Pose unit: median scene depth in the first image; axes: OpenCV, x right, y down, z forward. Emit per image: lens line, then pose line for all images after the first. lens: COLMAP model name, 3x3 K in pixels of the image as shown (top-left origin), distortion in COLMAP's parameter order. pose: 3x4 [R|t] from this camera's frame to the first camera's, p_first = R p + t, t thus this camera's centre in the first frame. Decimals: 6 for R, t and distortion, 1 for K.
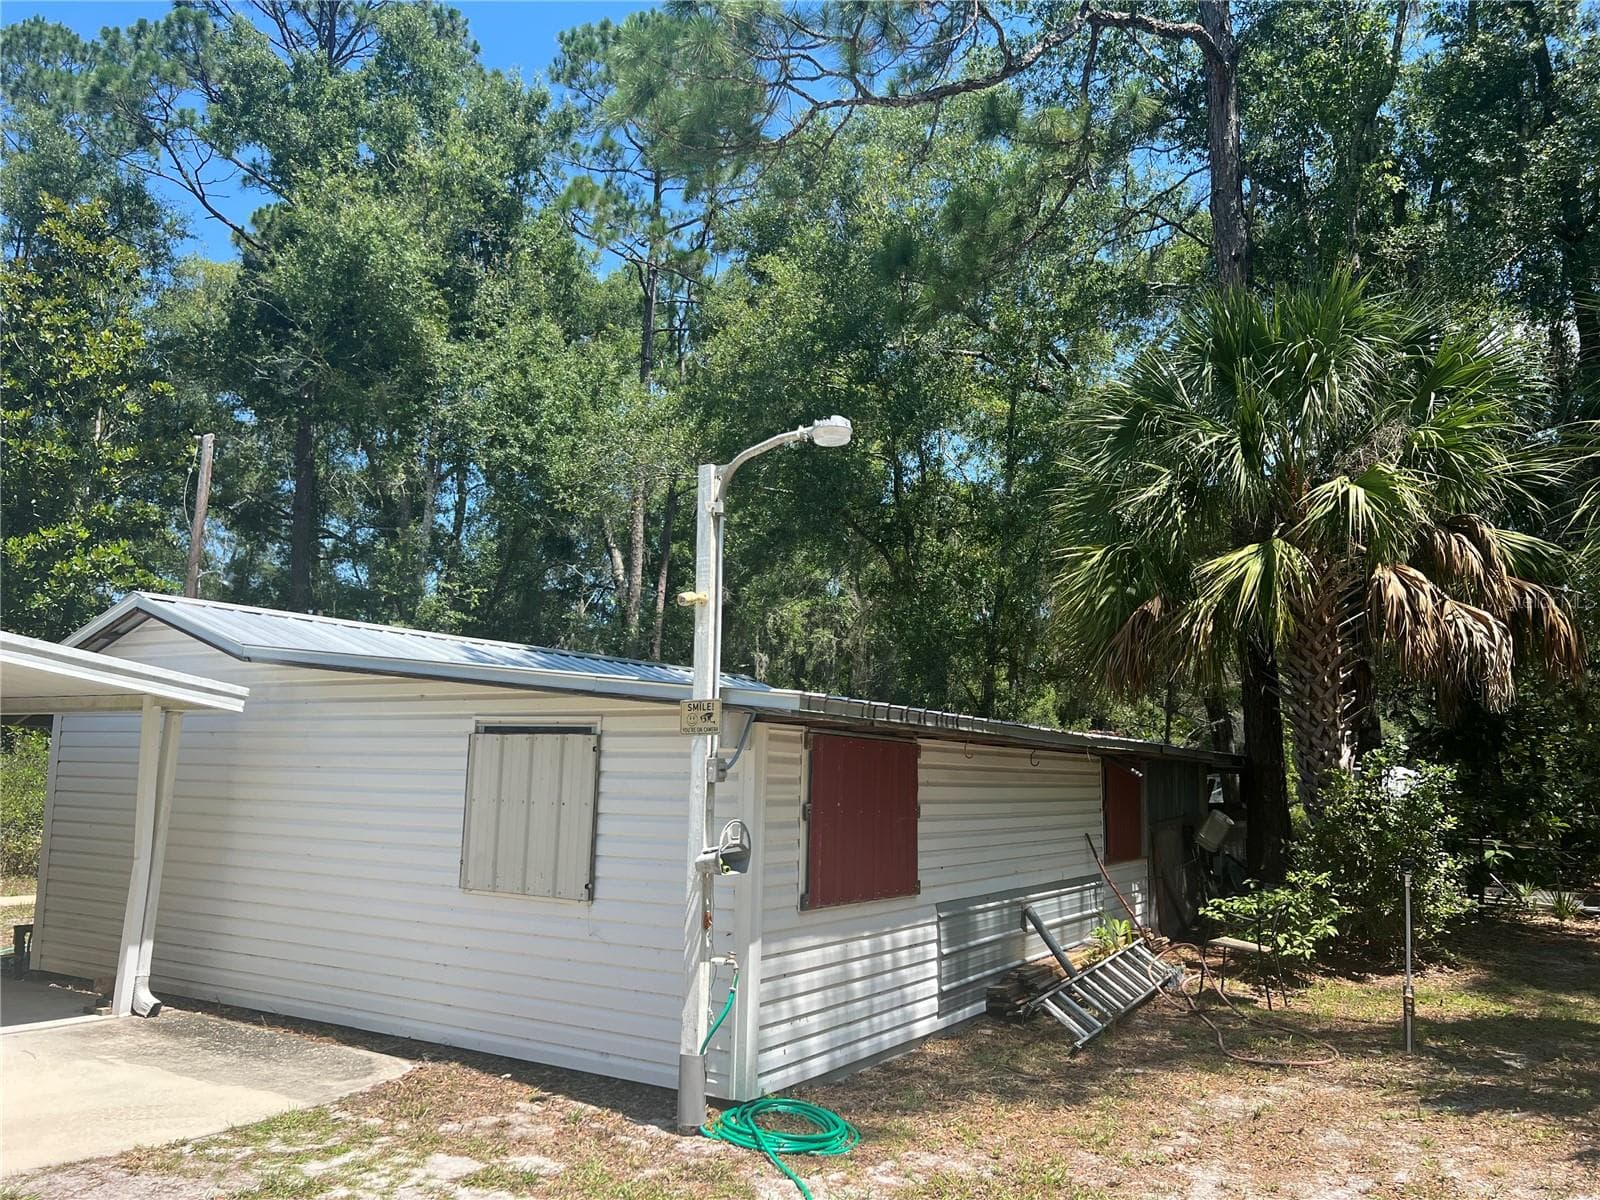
lens RADIAL K [[1186.7, 0, 800.0], [0, 1186.7, 600.0], [0, 0, 1]] dist [0.039105, -0.051656]
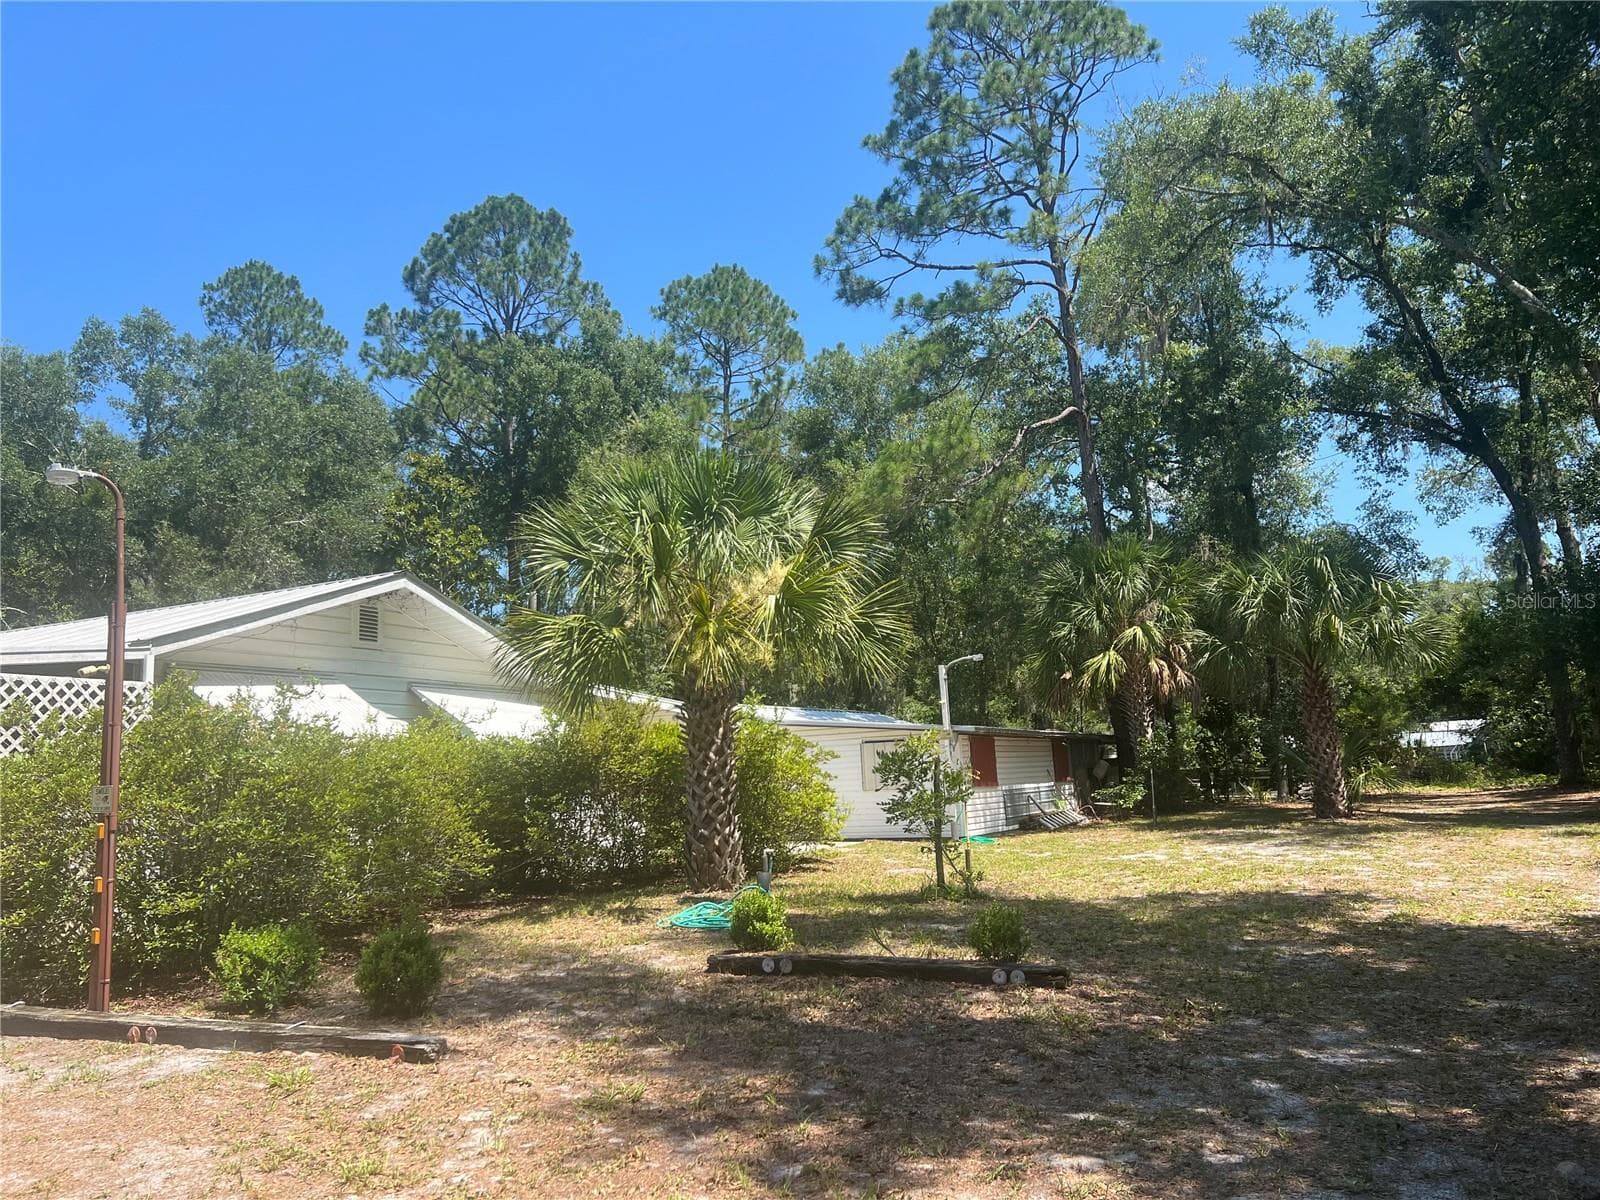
lens RADIAL K [[1204.0, 0, 789.6], [0, 1204.0, 593.4], [0, 0, 1]] dist [0.084858, -0.112306]
pose [[0.996449, -0.063571, 0.055215, -0.486313], [0.064081, 0.997916, -0.007511, -0.222908], [-0.054623, 0.011022, 0.998446, -1.772606]]
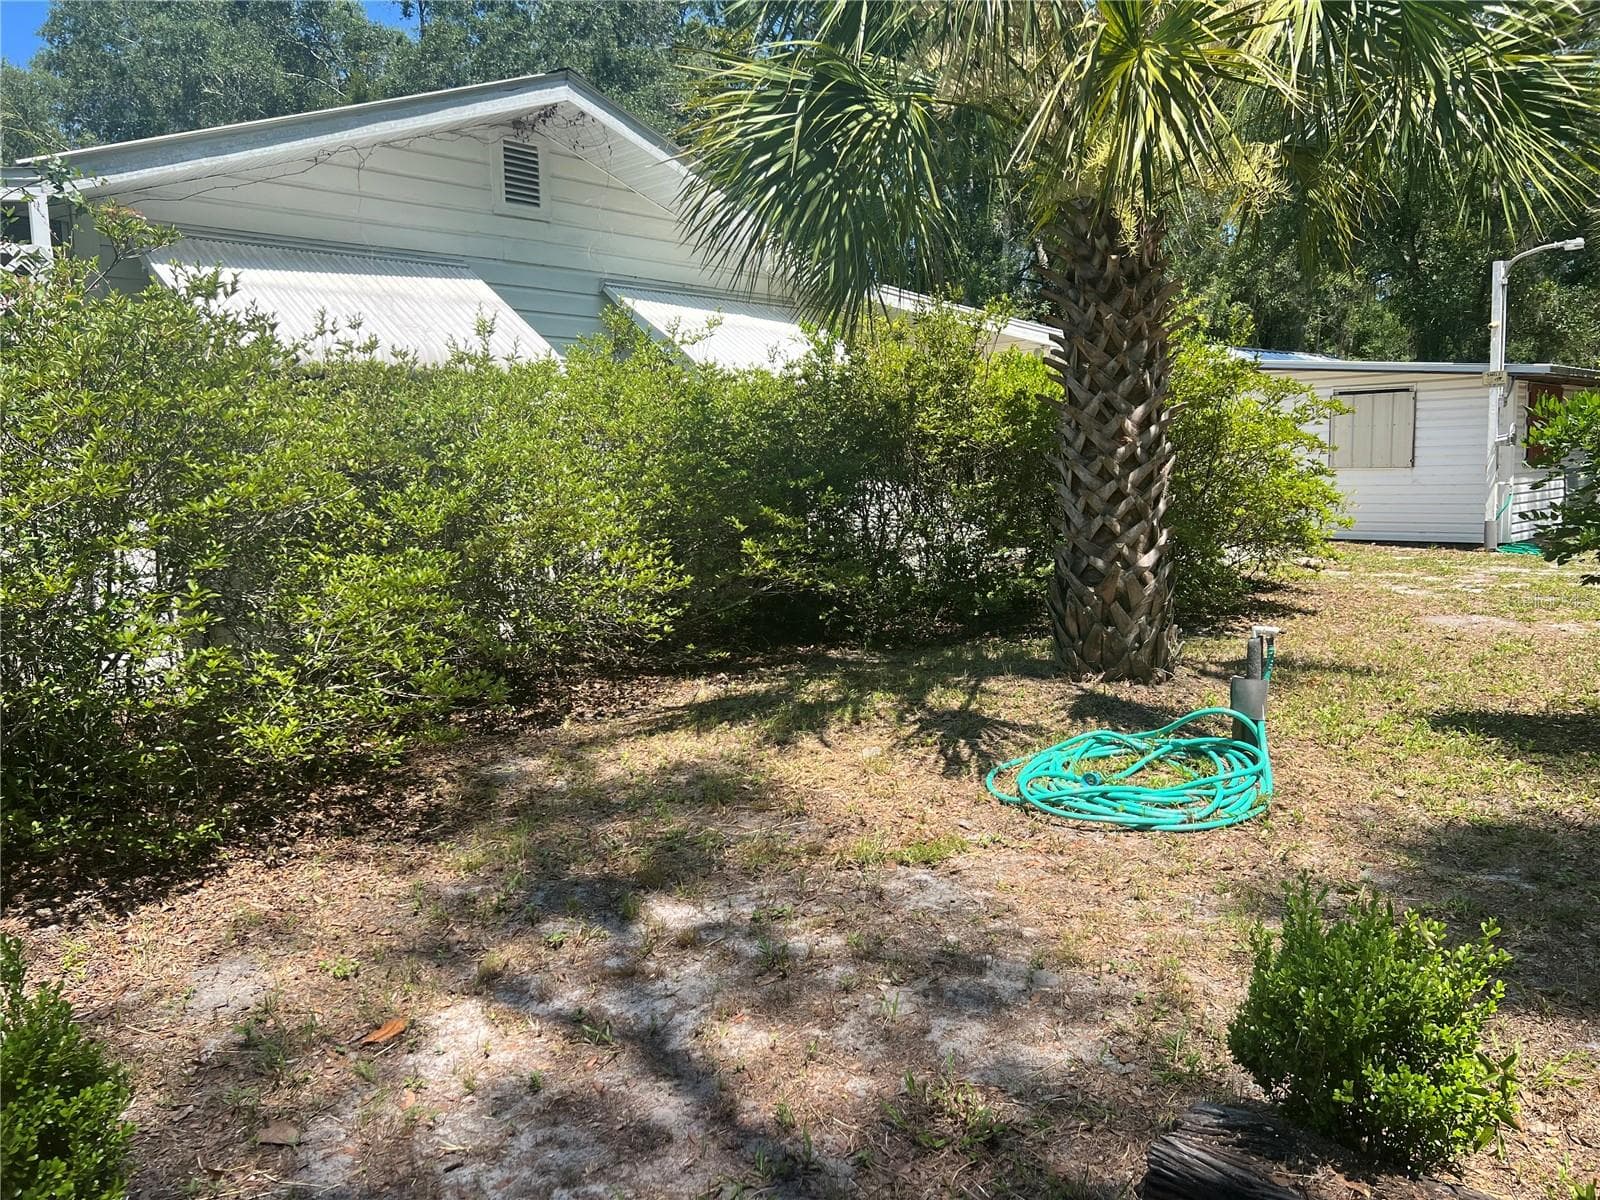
lens RADIAL K [[1204.0, 0, 789.6], [0, 1204.0, 593.4], [0, 0, 1]] dist [0.084858, -0.112306]
pose [[0.968523, -0.022691, -0.247889, -0.523815], [0.085458, 0.965622, 0.245503, -0.125186], [0.233796, -0.258960, 0.937166, -1.032126]]
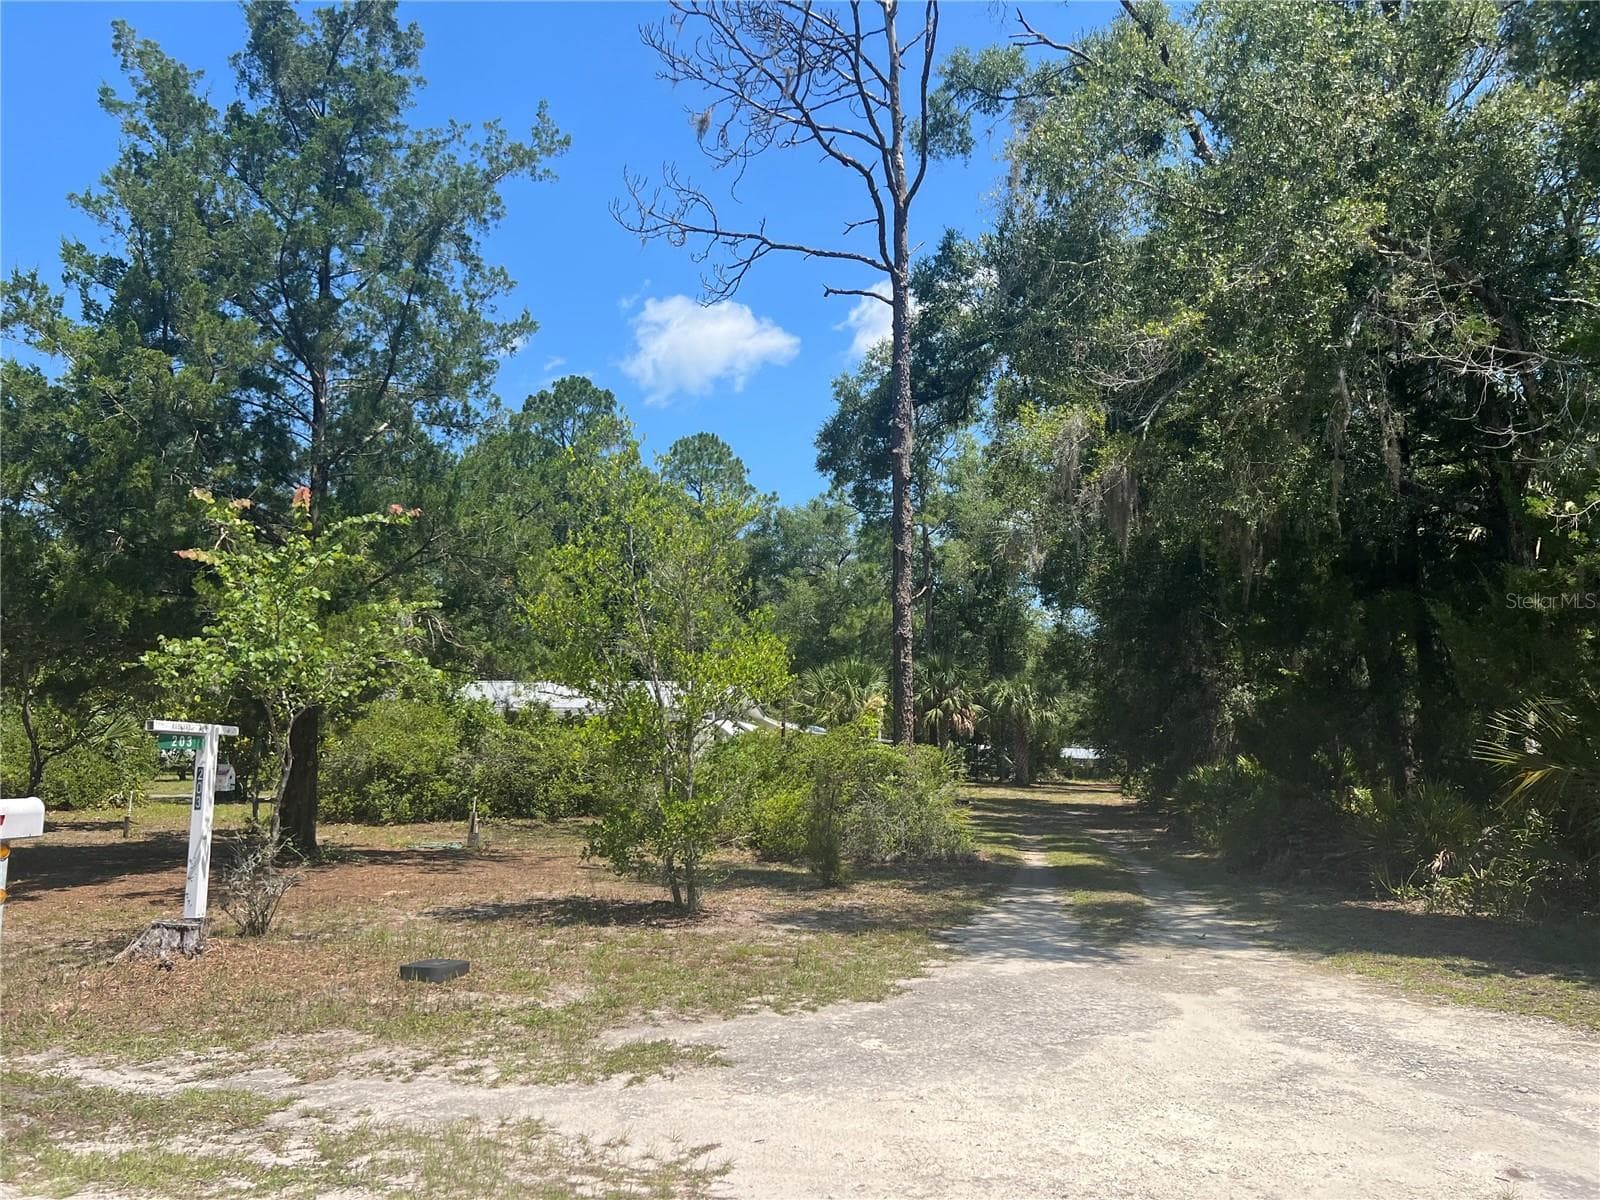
lens RADIAL K [[1200.2, 0, 800.0], [0, 1200.2, 600.0], [0, 0, 1]] dist [0.057091, -0.072861]
pose [[0.958778, 0.039418, 0.281409, -2.161968], [-0.046409, 0.998756, 0.018218, -0.736021], [-0.280341, -0.030526, 0.959415, -4.986824]]
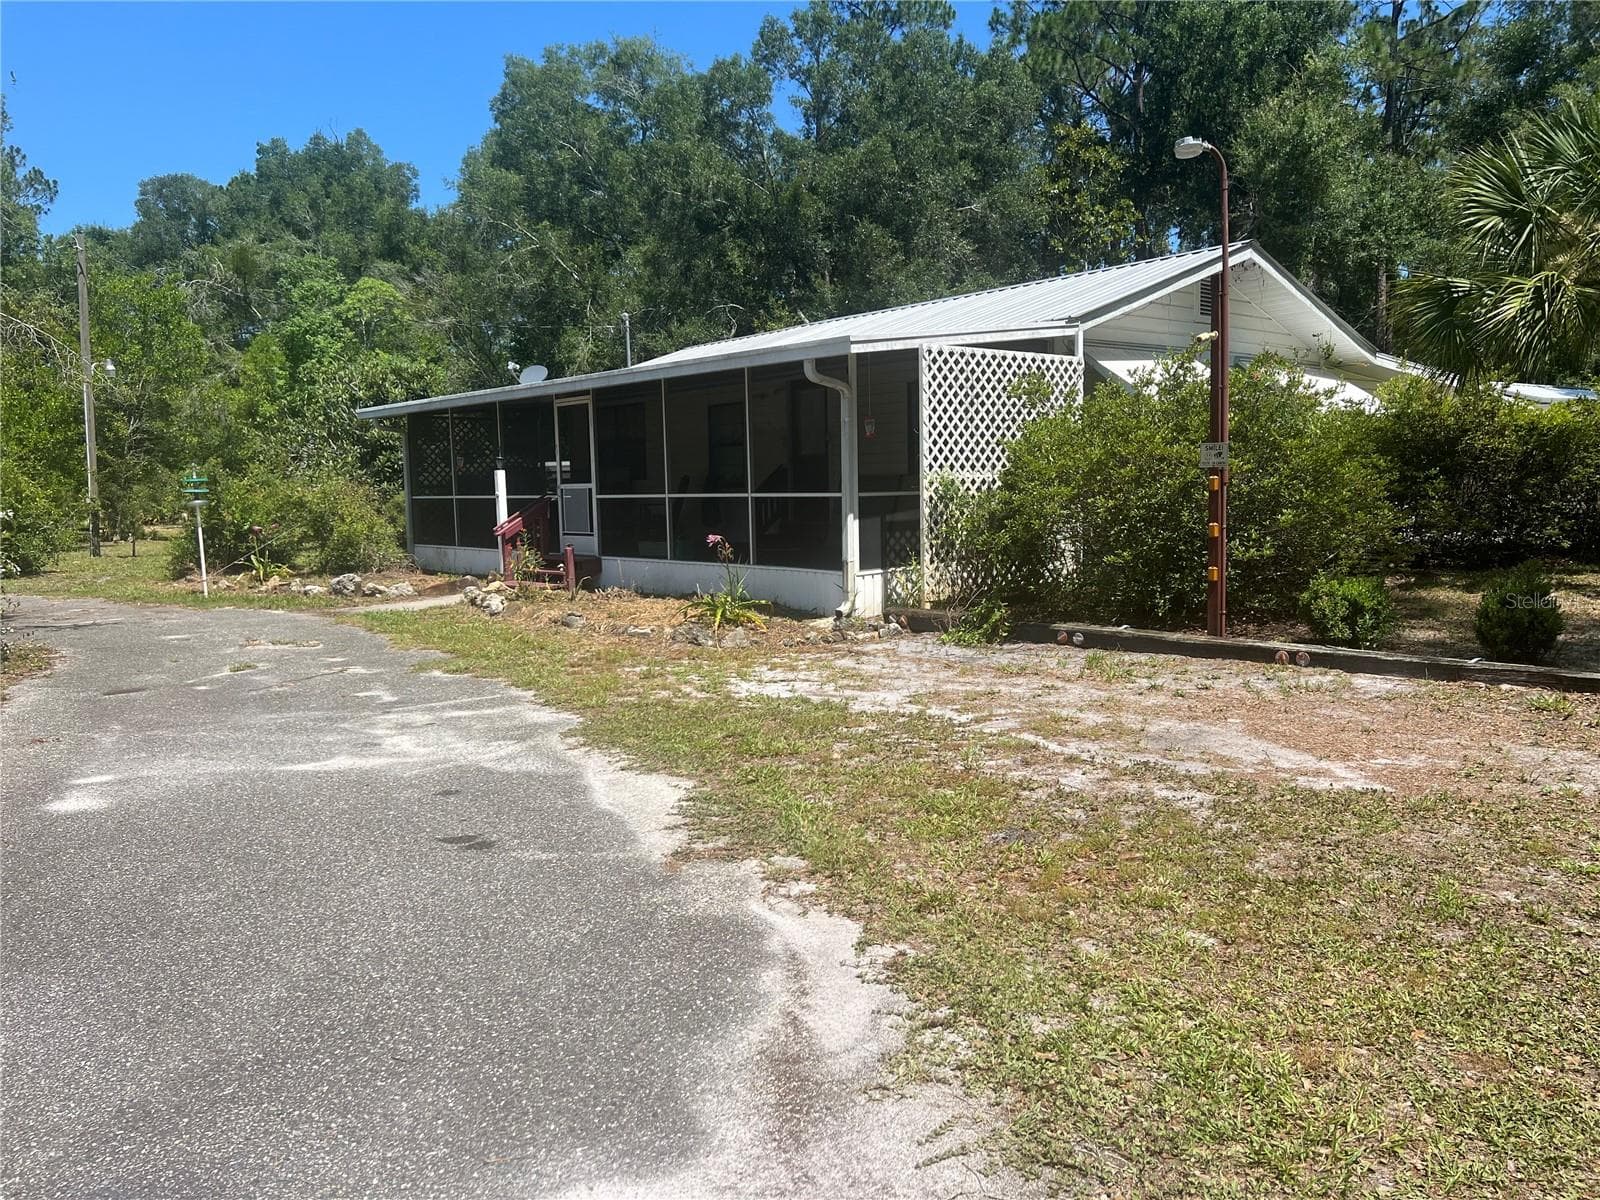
lens RADIAL K [[1200.2, 0, 800.0], [0, 1200.2, 600.0], [0, 0, 1]] dist [0.057091, -0.072861]
pose [[0.932700, -0.016579, -0.360271, -0.903045], [0.101051, 0.970943, 0.216929, -0.244665], [0.346206, -0.238736, 0.907274, -1.888592]]
